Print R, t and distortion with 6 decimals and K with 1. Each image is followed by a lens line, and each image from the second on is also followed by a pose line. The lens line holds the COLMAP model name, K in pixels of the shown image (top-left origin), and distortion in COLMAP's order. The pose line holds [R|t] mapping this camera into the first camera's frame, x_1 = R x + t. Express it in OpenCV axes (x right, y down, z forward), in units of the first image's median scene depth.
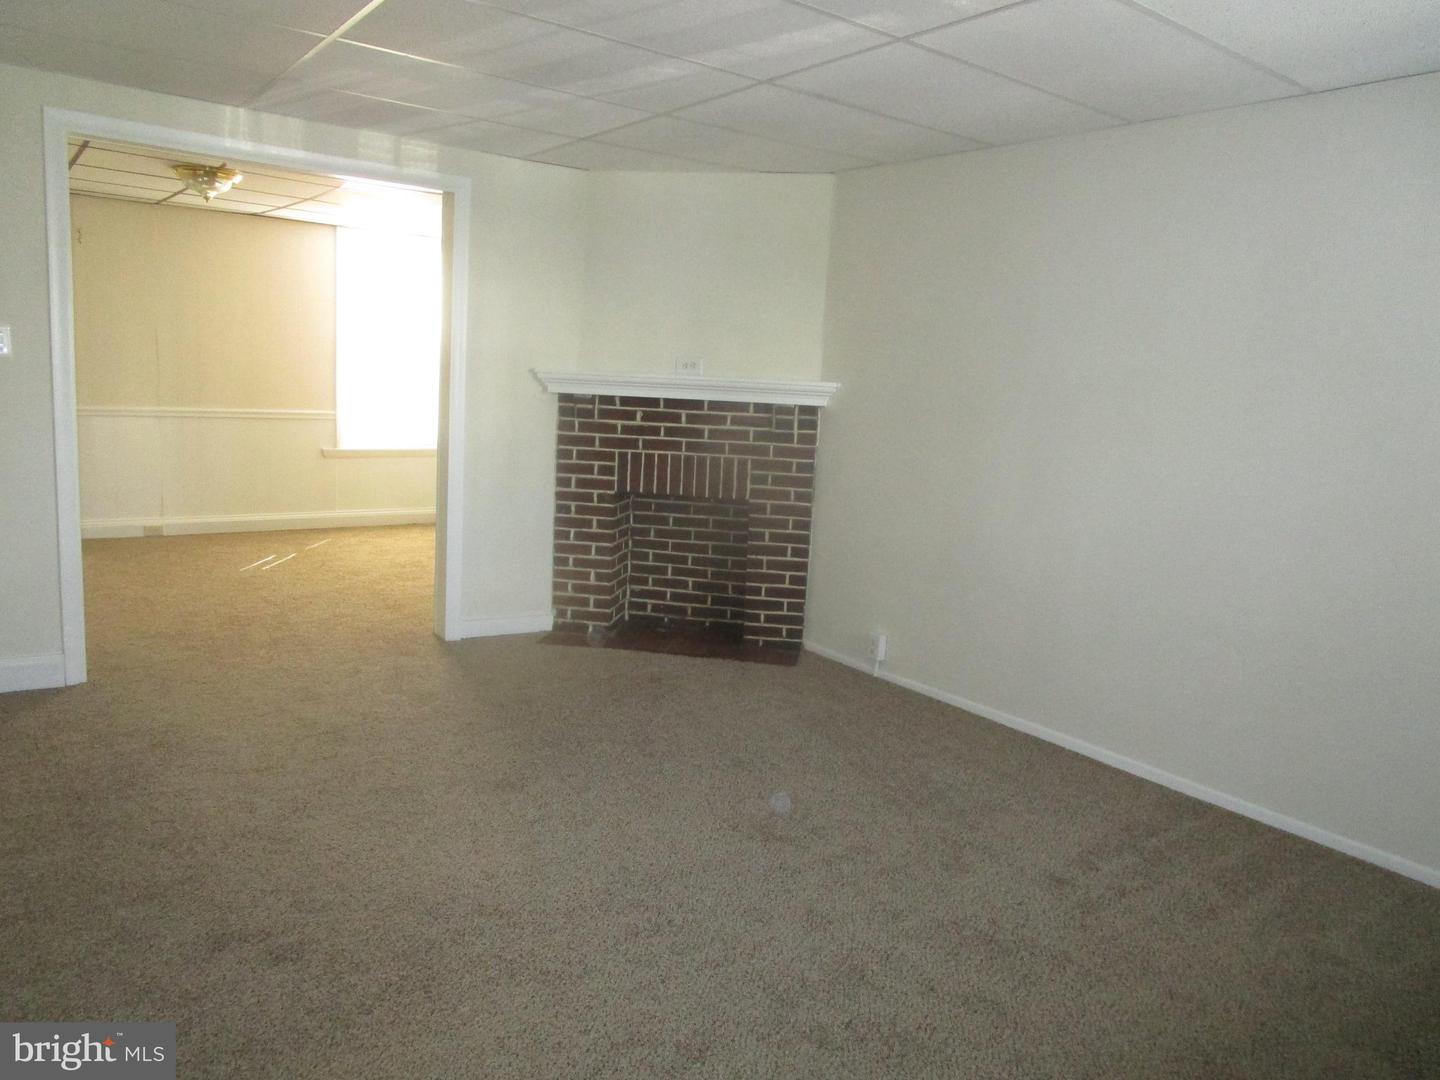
lens RADIAL K [[1014.8, 0, 699.8], [0, 1014.8, 546.4], [0, 0, 1]] dist [-0.043135, 0.000077]
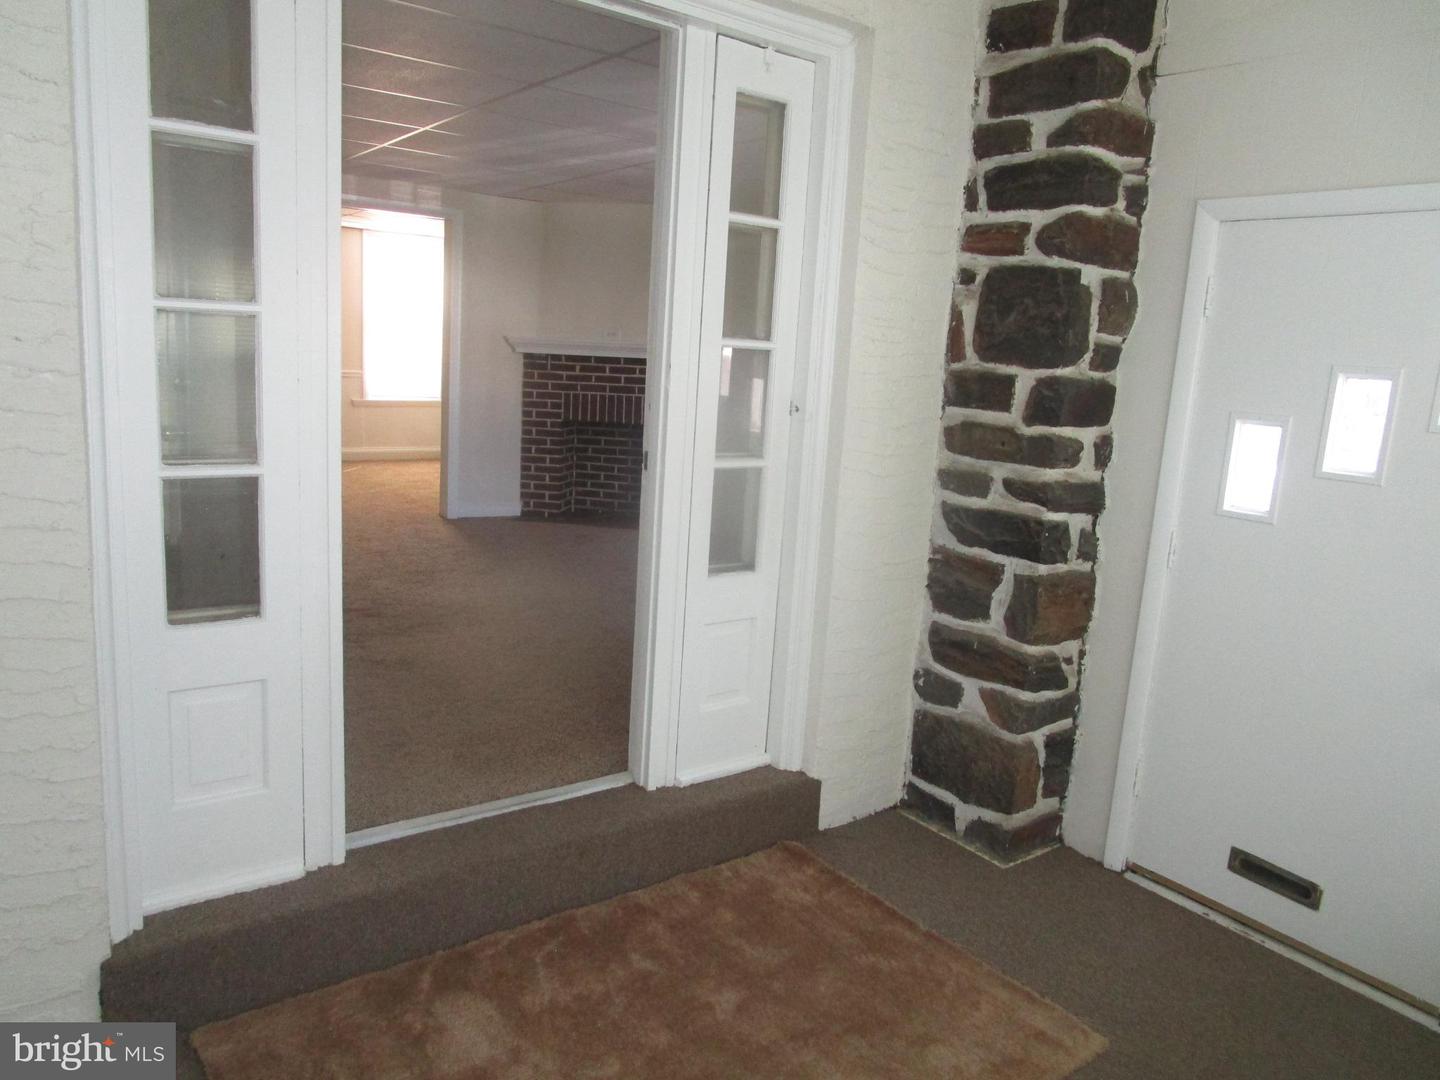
lens RADIAL K [[1014.8, 0, 699.8], [0, 1014.8, 546.4], [0, 0, 1]] dist [-0.043135, 0.000077]
pose [[0.999995, 0.002594, -0.001852, 0.119610], [-0.002548, 0.999691, 0.024722, 0.092442], [0.001915, -0.024717, 0.999693, -0.475281]]
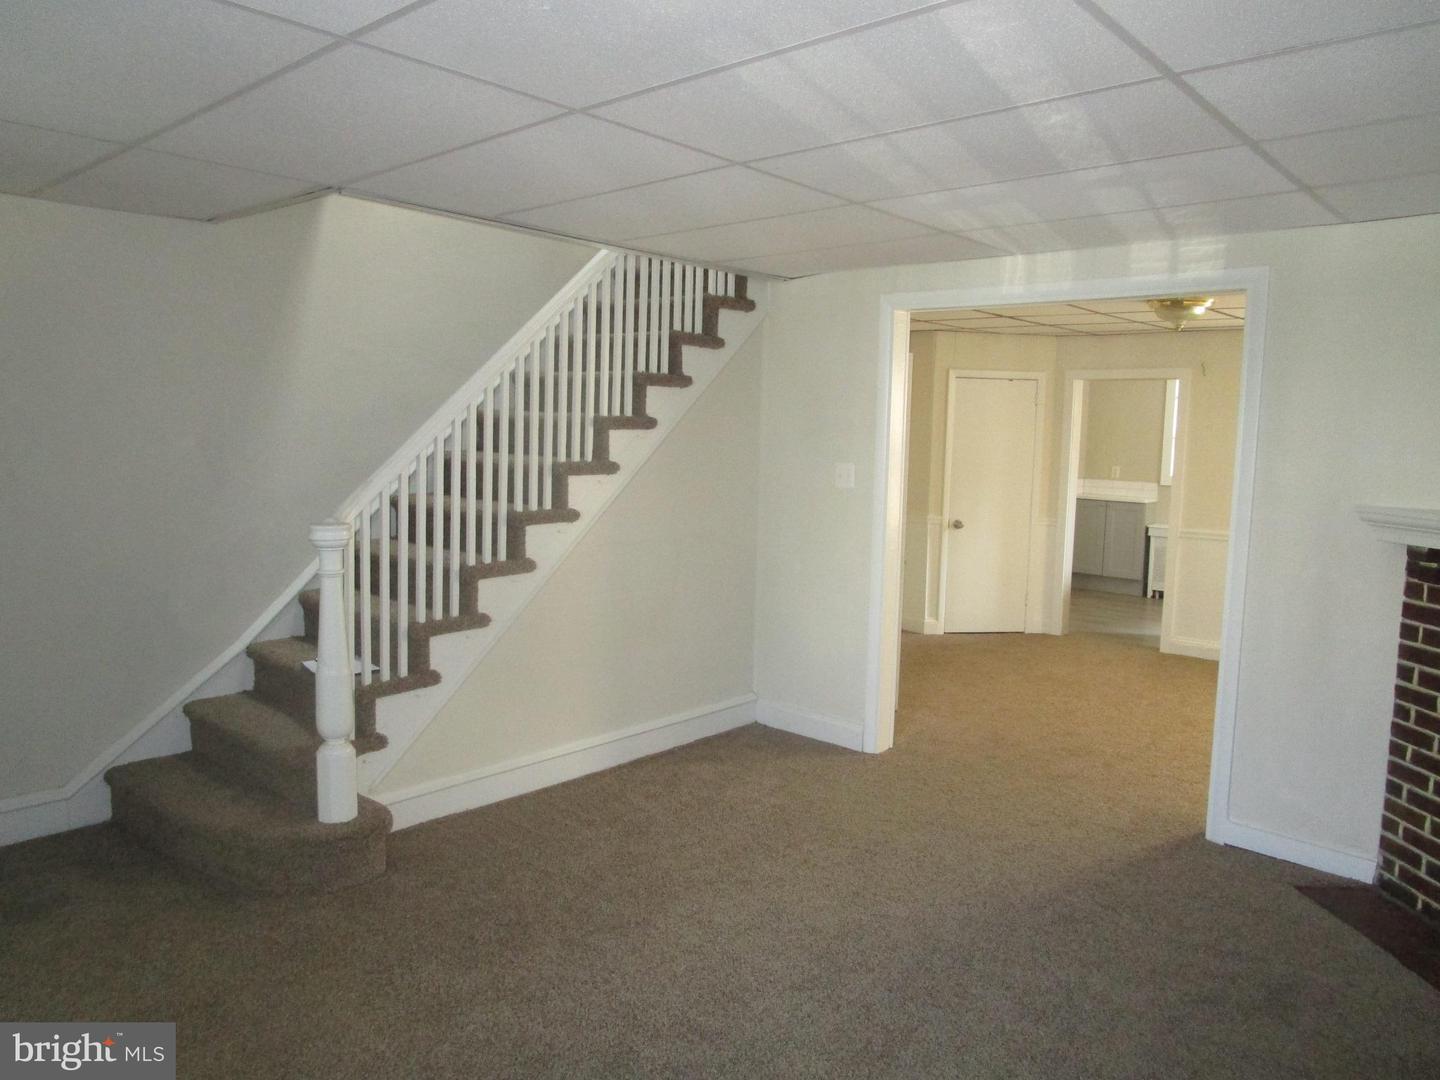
lens RADIAL K [[1014.8, 0, 699.8], [0, 1014.8, 546.4], [0, 0, 1]] dist [-0.043135, 0.000077]
pose [[0.192795, 0.058063, -0.979520, 0.416977], [-0.171236, 0.984921, 0.024679, -0.082444], [0.966182, 0.162971, 0.199831, 0.401711]]
